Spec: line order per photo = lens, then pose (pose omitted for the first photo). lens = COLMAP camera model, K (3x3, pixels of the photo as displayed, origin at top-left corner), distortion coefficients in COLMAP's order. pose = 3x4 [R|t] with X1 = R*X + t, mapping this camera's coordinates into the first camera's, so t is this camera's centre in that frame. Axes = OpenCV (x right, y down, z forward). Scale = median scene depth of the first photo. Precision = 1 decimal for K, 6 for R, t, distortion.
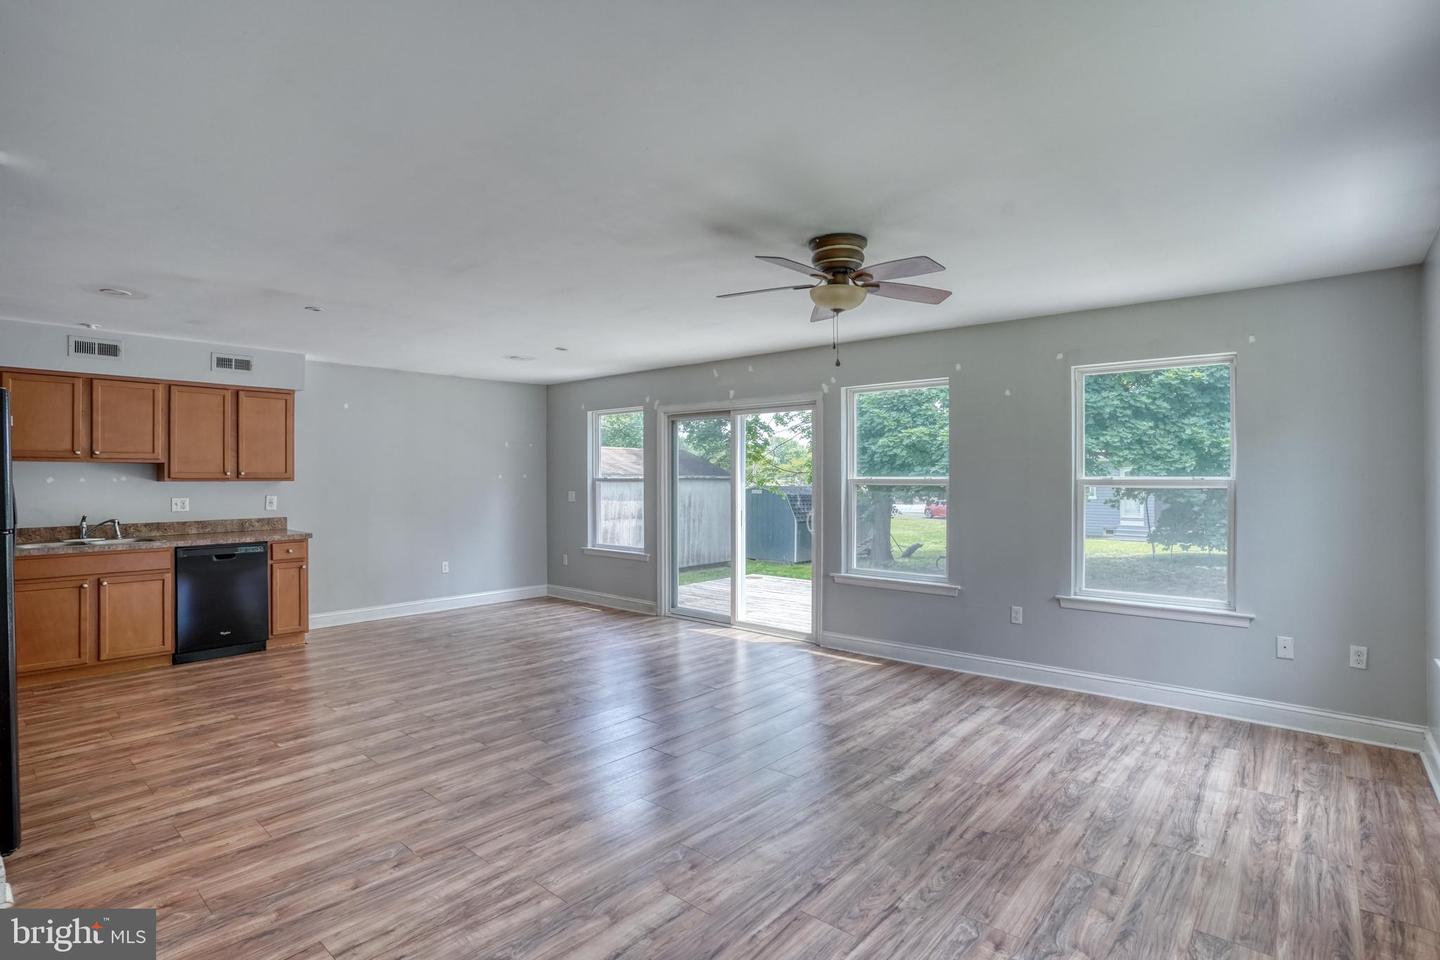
lens RADIAL K [[710.8, 0, 716.2], [0, 710.8, 468.9], [0, 0, 1]] dist [-0.086173, 0.038514]
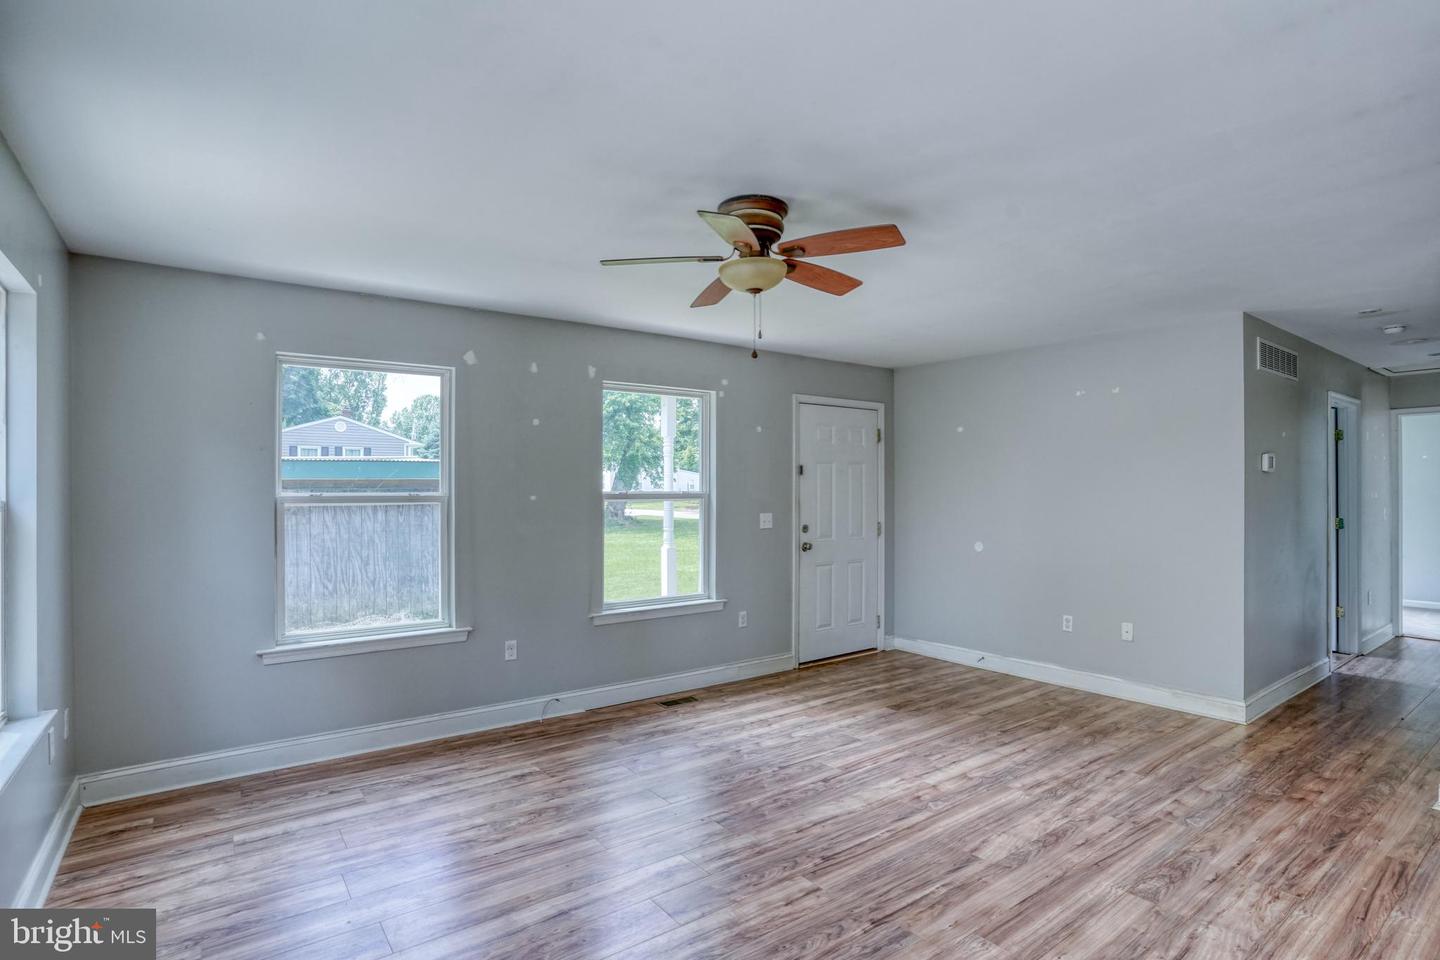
lens RADIAL K [[719.2, 0, 715.5], [0, 719.2, 488.1], [0, 0, 1]] dist [-0.088047, 0.038277]
pose [[-0.977052, 0.005026, 0.212940, 0.035436], [0.002115, 0.999901, -0.013895, 0.015472], [-0.212989, -0.013125, -0.976966, 1.573885]]
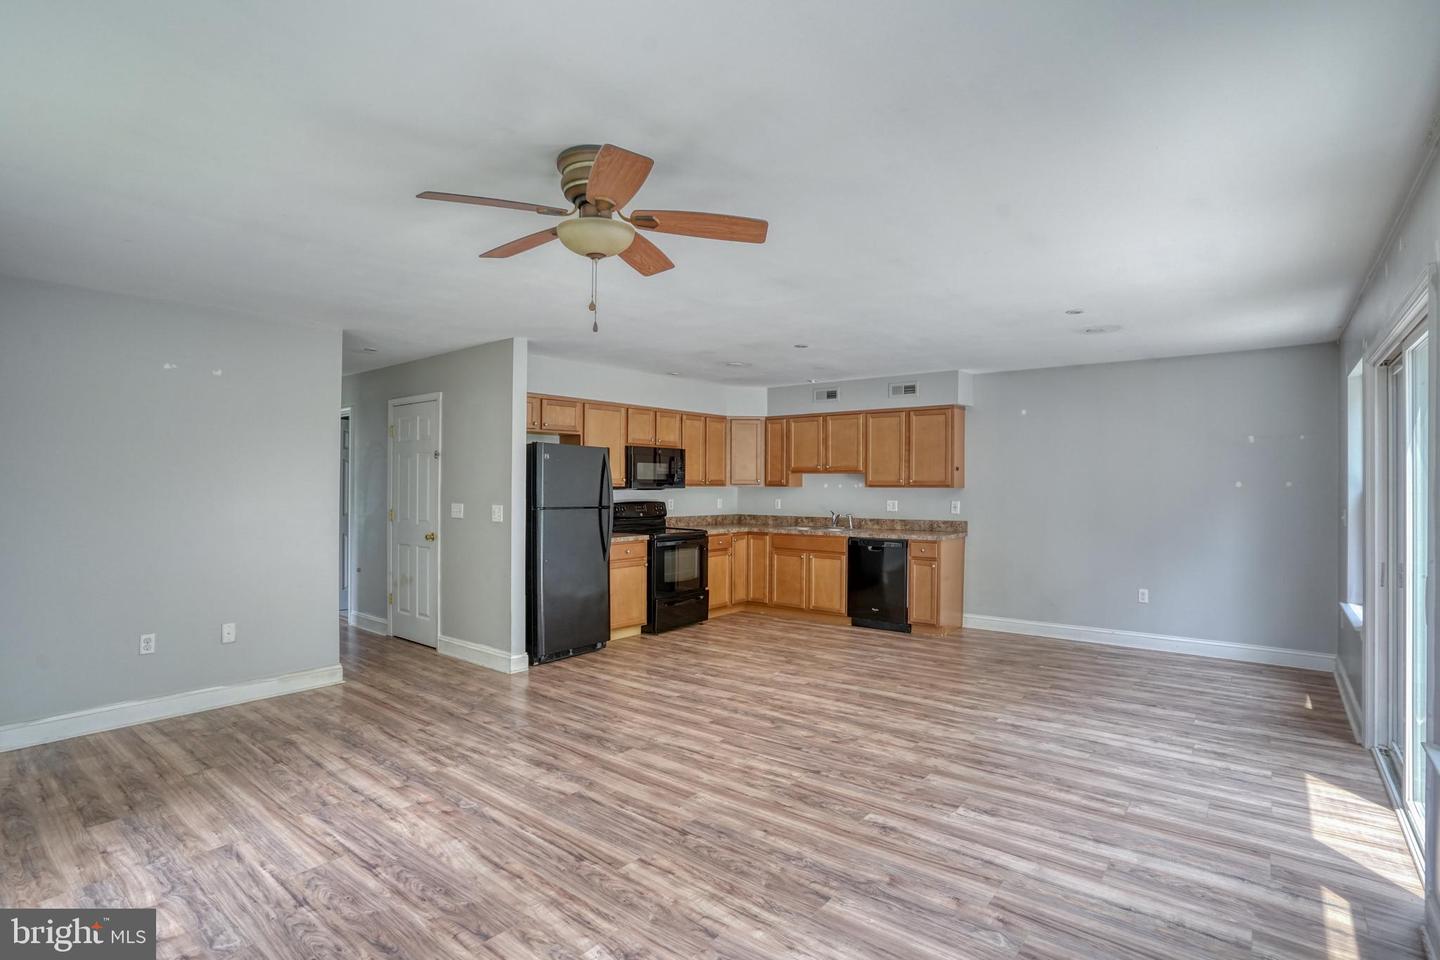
lens RADIAL K [[710.3, 0, 720.0], [0, 710.3, 480.0], [0, 0, 1]] dist [-0.082298, 0.036043]
pose [[0.046103, -0.003721, -0.998930, 0.782007], [0.007000, 0.999970, -0.003402, 0.010435], [0.998912, -0.006835, 0.046127, 0.948828]]
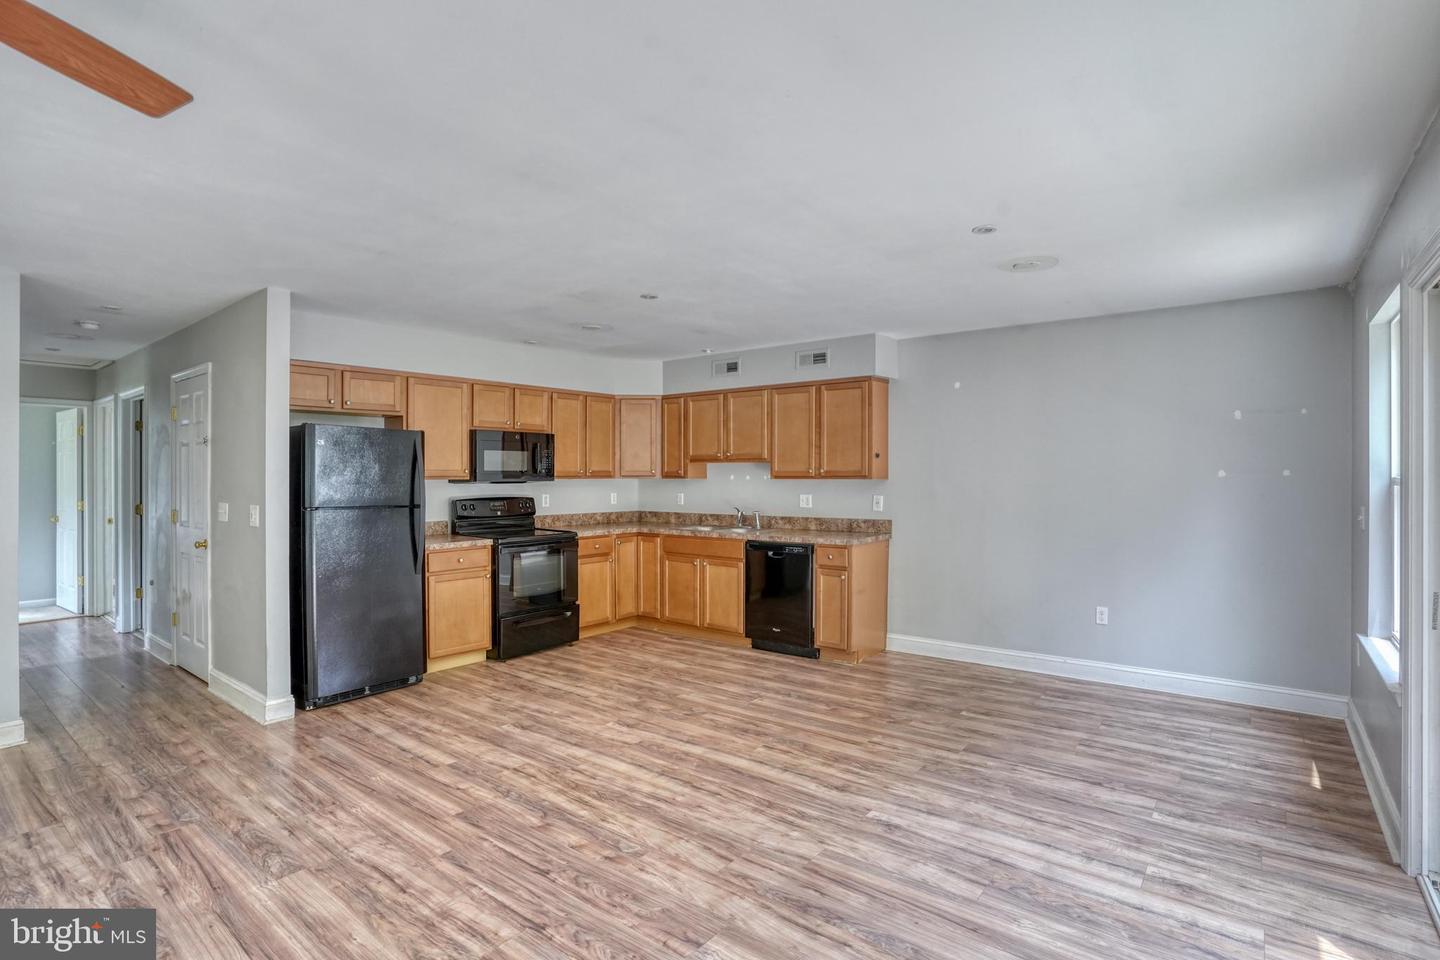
lens RADIAL K [[710.3, 0, 720.0], [0, 710.3, 480.0], [0, 0, 1]] dist [-0.082298, 0.036043]
pose [[0.055022, 0.008610, -0.998448, 0.452161], [0.011975, 0.999885, 0.009282, 0.012722], [0.998413, -0.012467, 0.054913, 1.236549]]
